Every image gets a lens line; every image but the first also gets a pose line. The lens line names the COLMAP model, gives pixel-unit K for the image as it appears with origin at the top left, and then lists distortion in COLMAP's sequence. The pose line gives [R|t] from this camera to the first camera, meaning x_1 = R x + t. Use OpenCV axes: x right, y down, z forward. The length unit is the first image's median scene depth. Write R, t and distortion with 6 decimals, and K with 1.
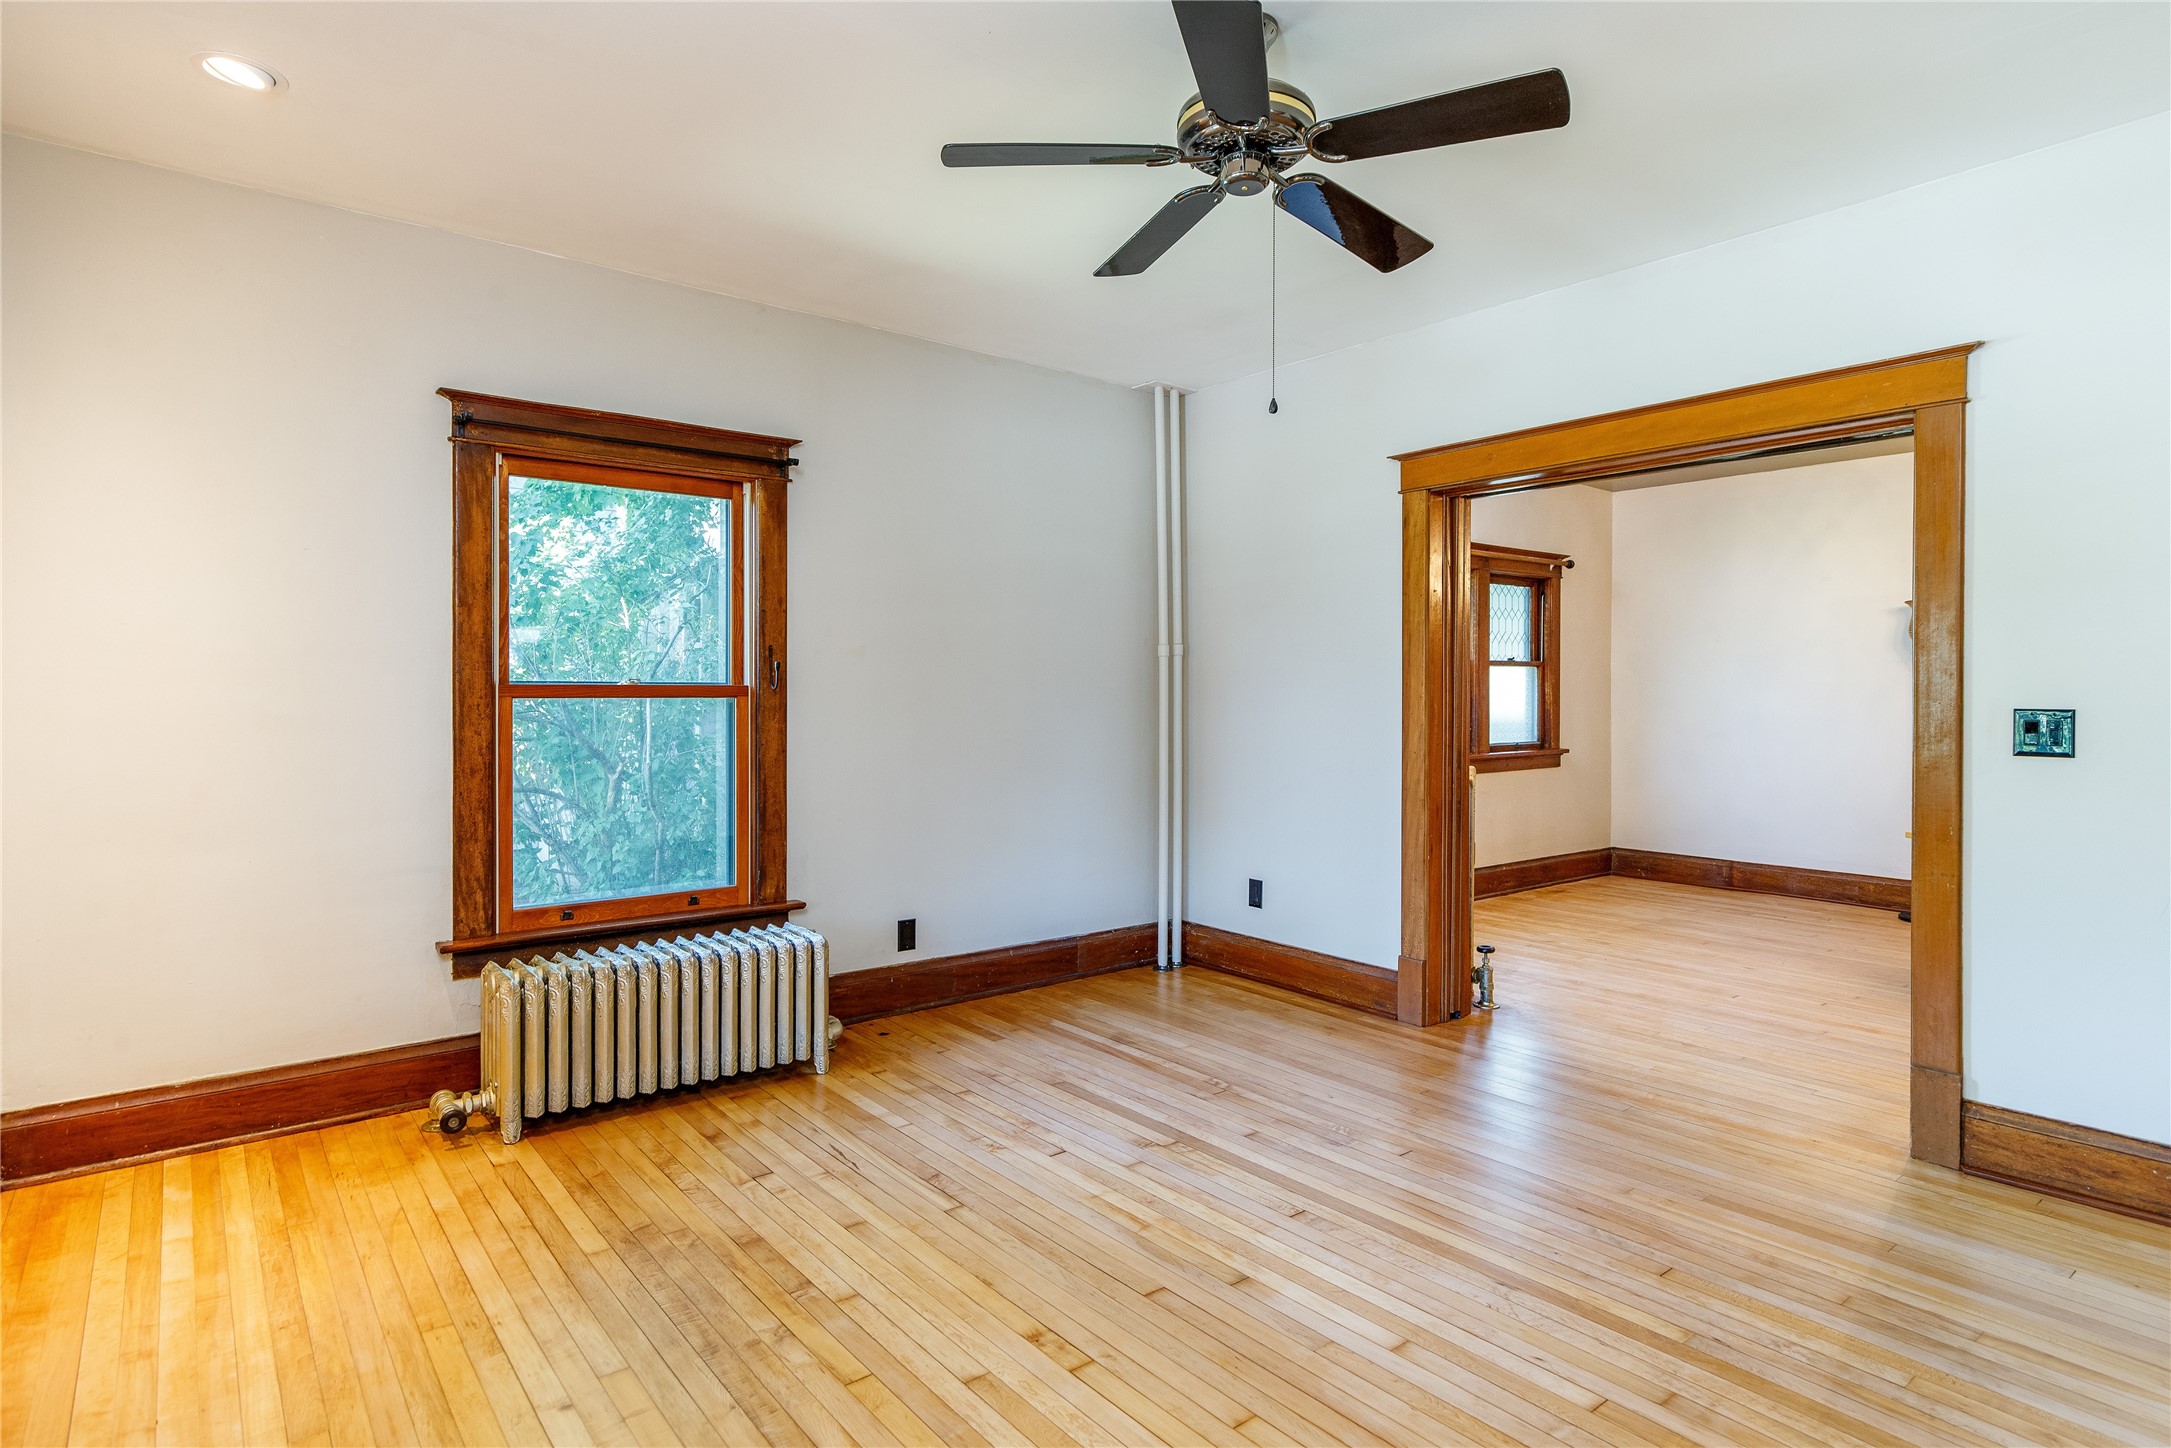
lens RADIAL K [[1156.2, 0, 1104.1], [0, 1156.2, 705.1], [0, 0, 1]] dist [0.010168, -0.006709]
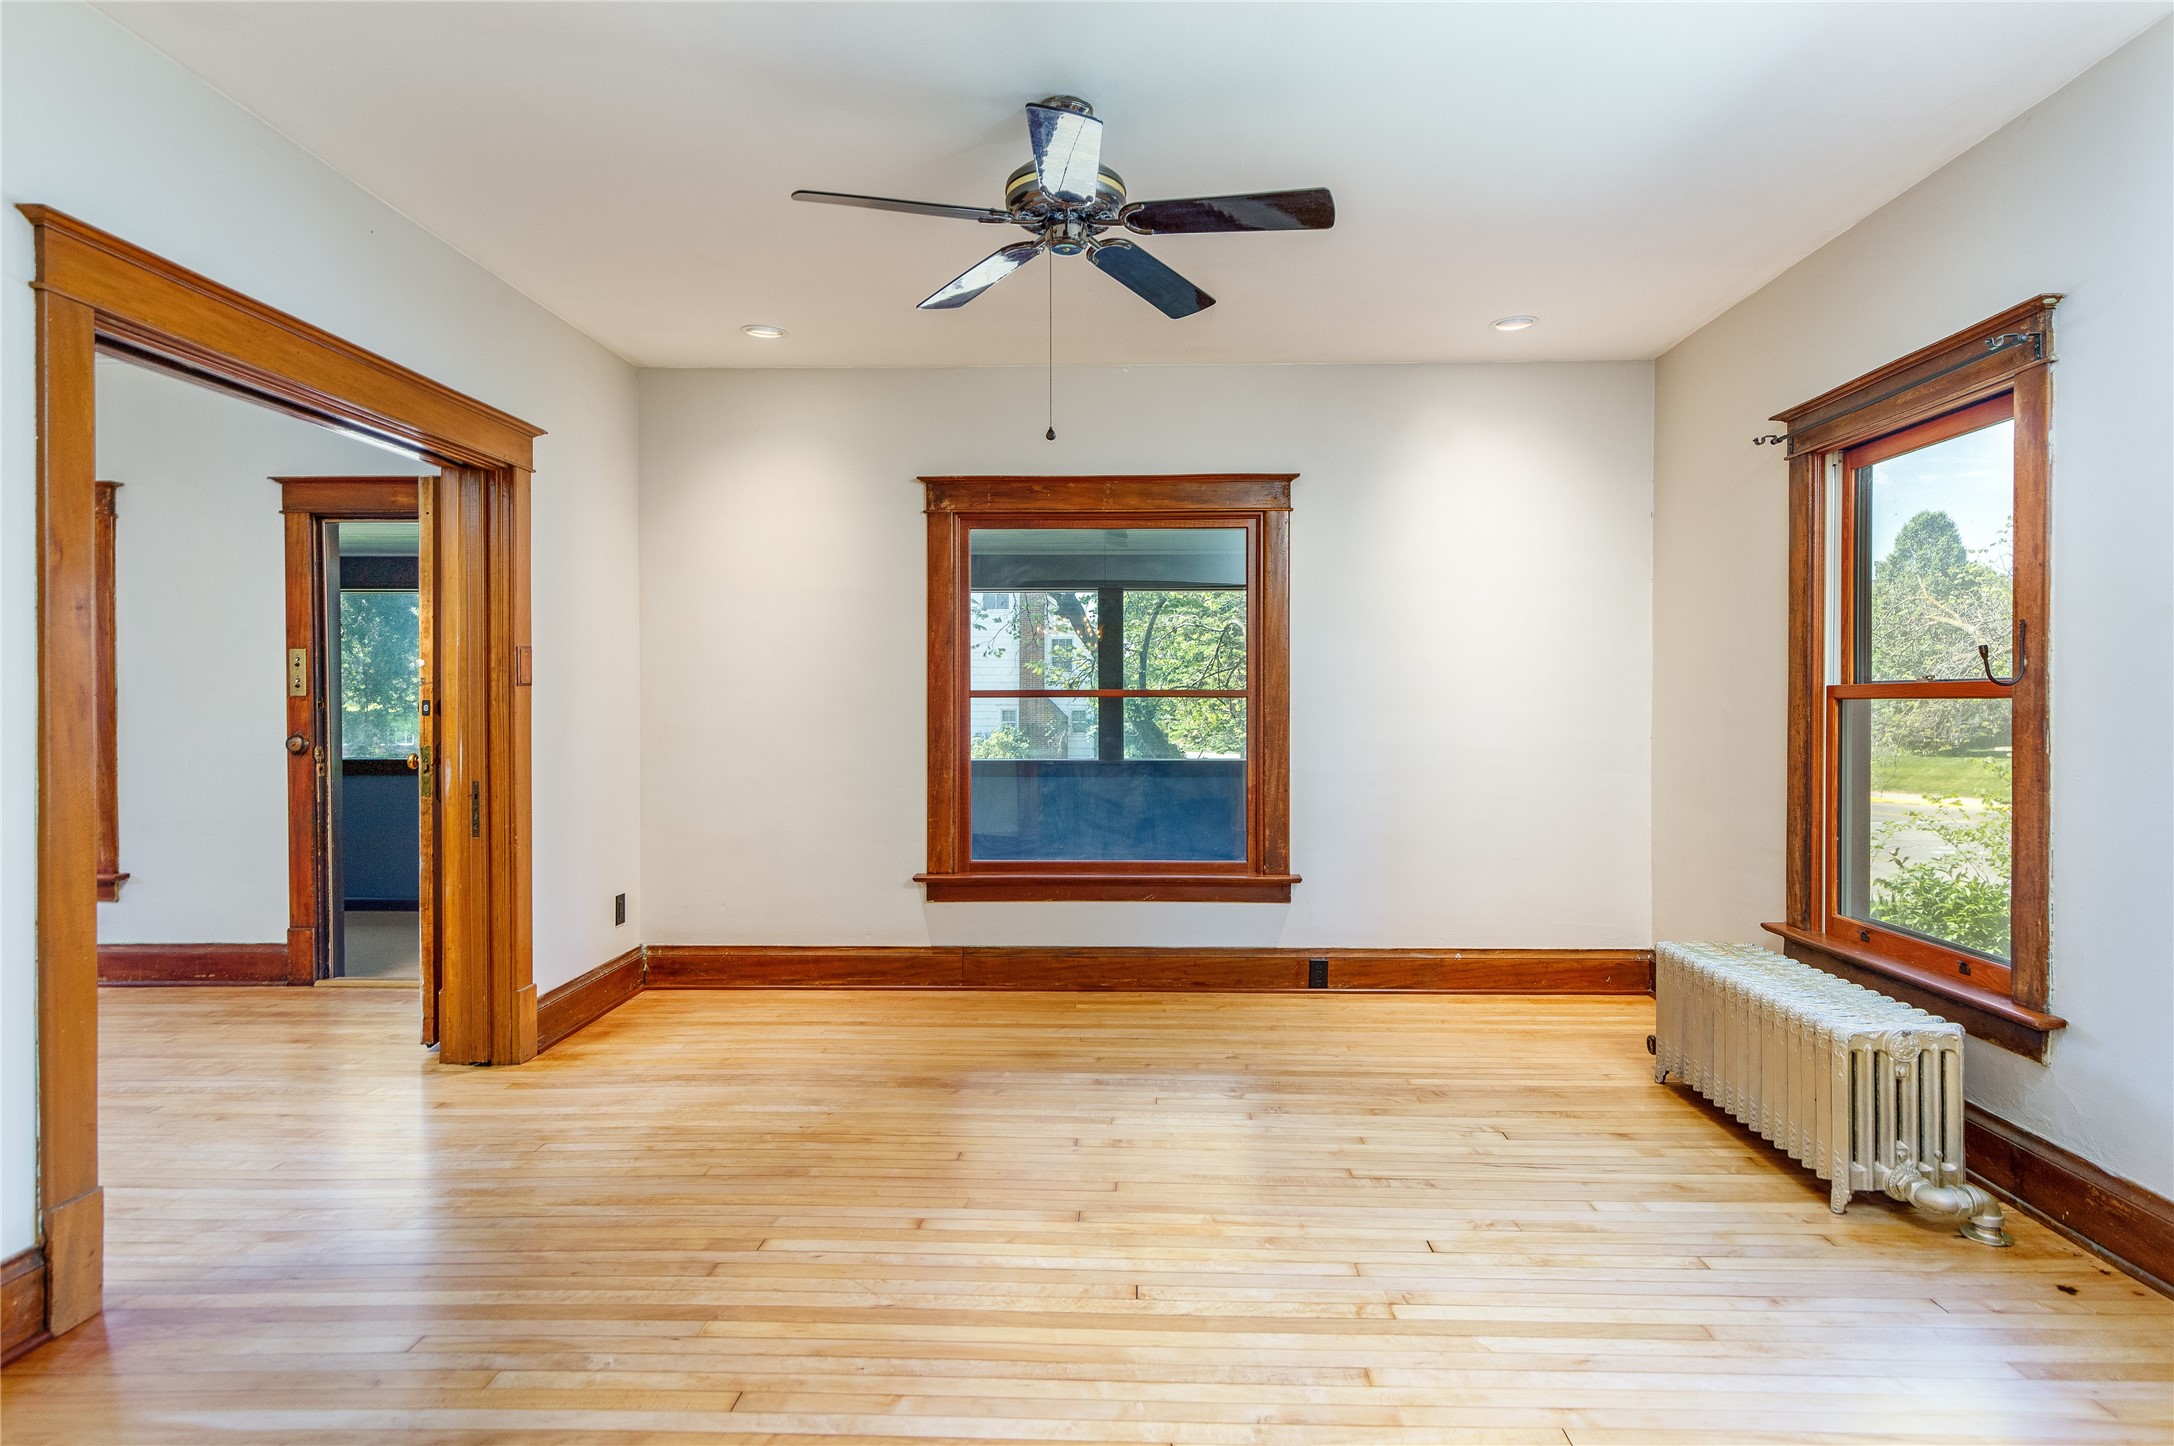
lens RADIAL K [[1157.8, 0, 1133.0], [0, 1157.8, 705.7], [0, 0, 1]] dist [0.010168, -0.006709]
pose [[-0.645504, 0.002951, -0.763751, 0.844789], [-0.008768, 0.999898, 0.011273, -0.008520], [0.763706, 0.013973, -0.645413, 1.579832]]
